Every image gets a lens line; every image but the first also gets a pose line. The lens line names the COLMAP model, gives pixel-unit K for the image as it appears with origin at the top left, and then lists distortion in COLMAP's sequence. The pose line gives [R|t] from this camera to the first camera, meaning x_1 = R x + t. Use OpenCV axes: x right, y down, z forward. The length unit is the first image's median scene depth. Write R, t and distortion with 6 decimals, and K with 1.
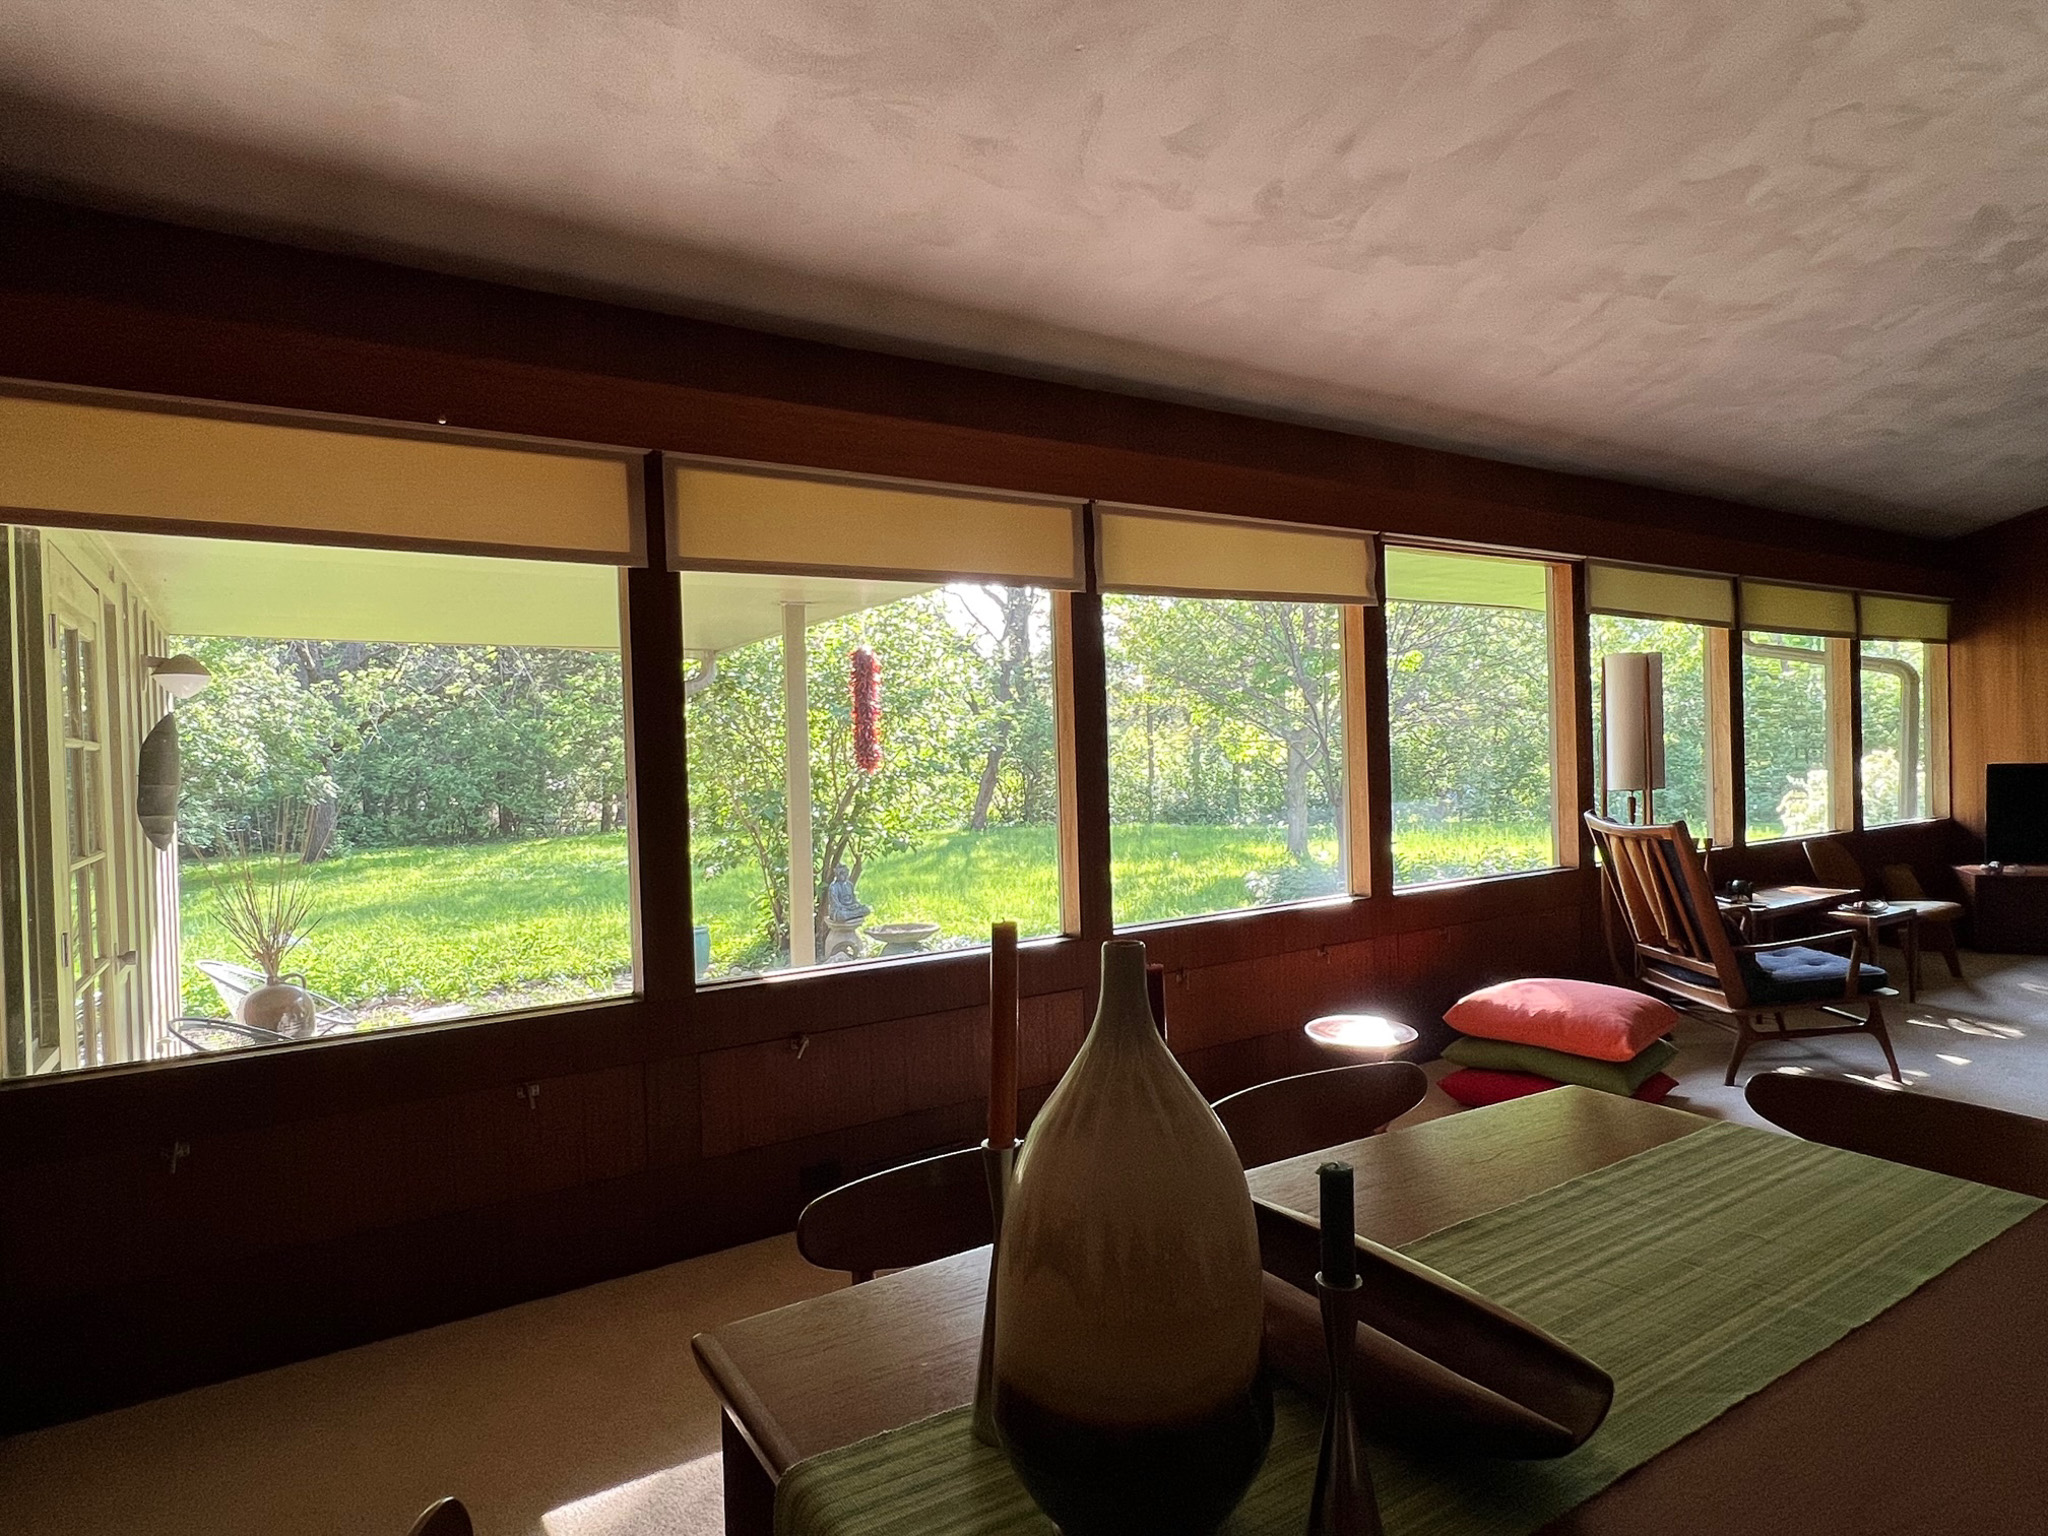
lens RADIAL K [[1150.9, 0, 1024.4], [0, 1150.9, 767.4], [0, 0, 1]] dist [-0.001051, 0.000069]
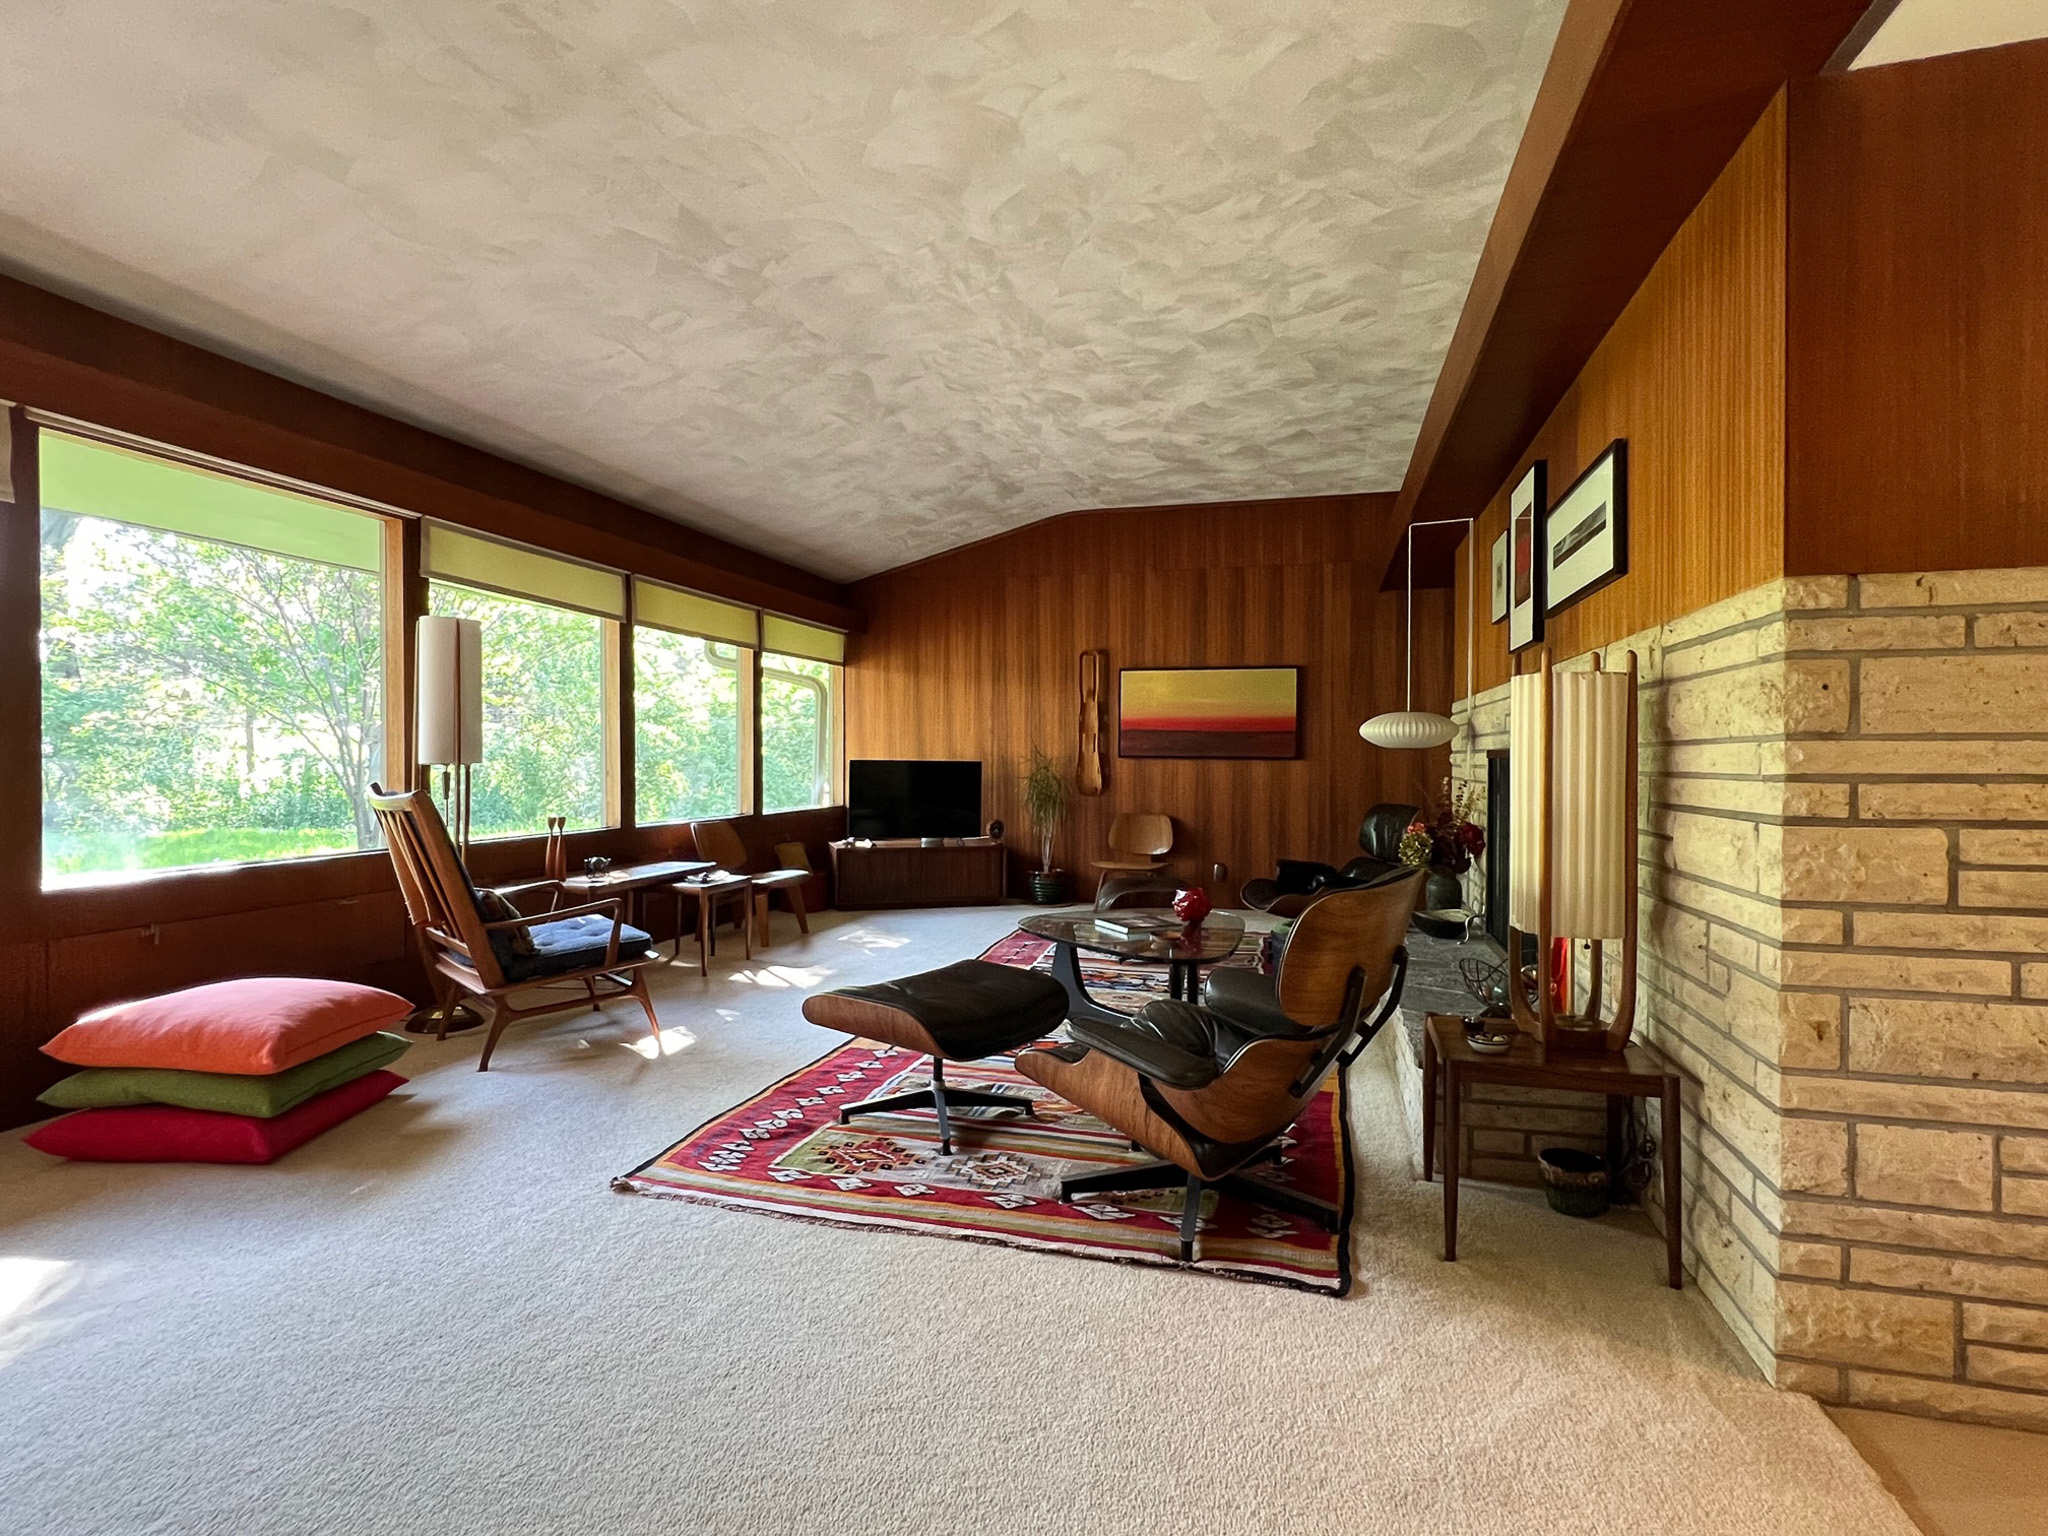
lens RADIAL K [[1016.7, 0, 1023.2], [0, 1016.7, 768.0], [0, 0, 1]] dist [0.002357, 0.000492]
pose [[0.750597, 0.020420, 0.660445, 0.279056], [-0.010413, 0.999764, -0.019077, 0.027981], [-0.660679, 0.007442, 0.750632, 0.055049]]
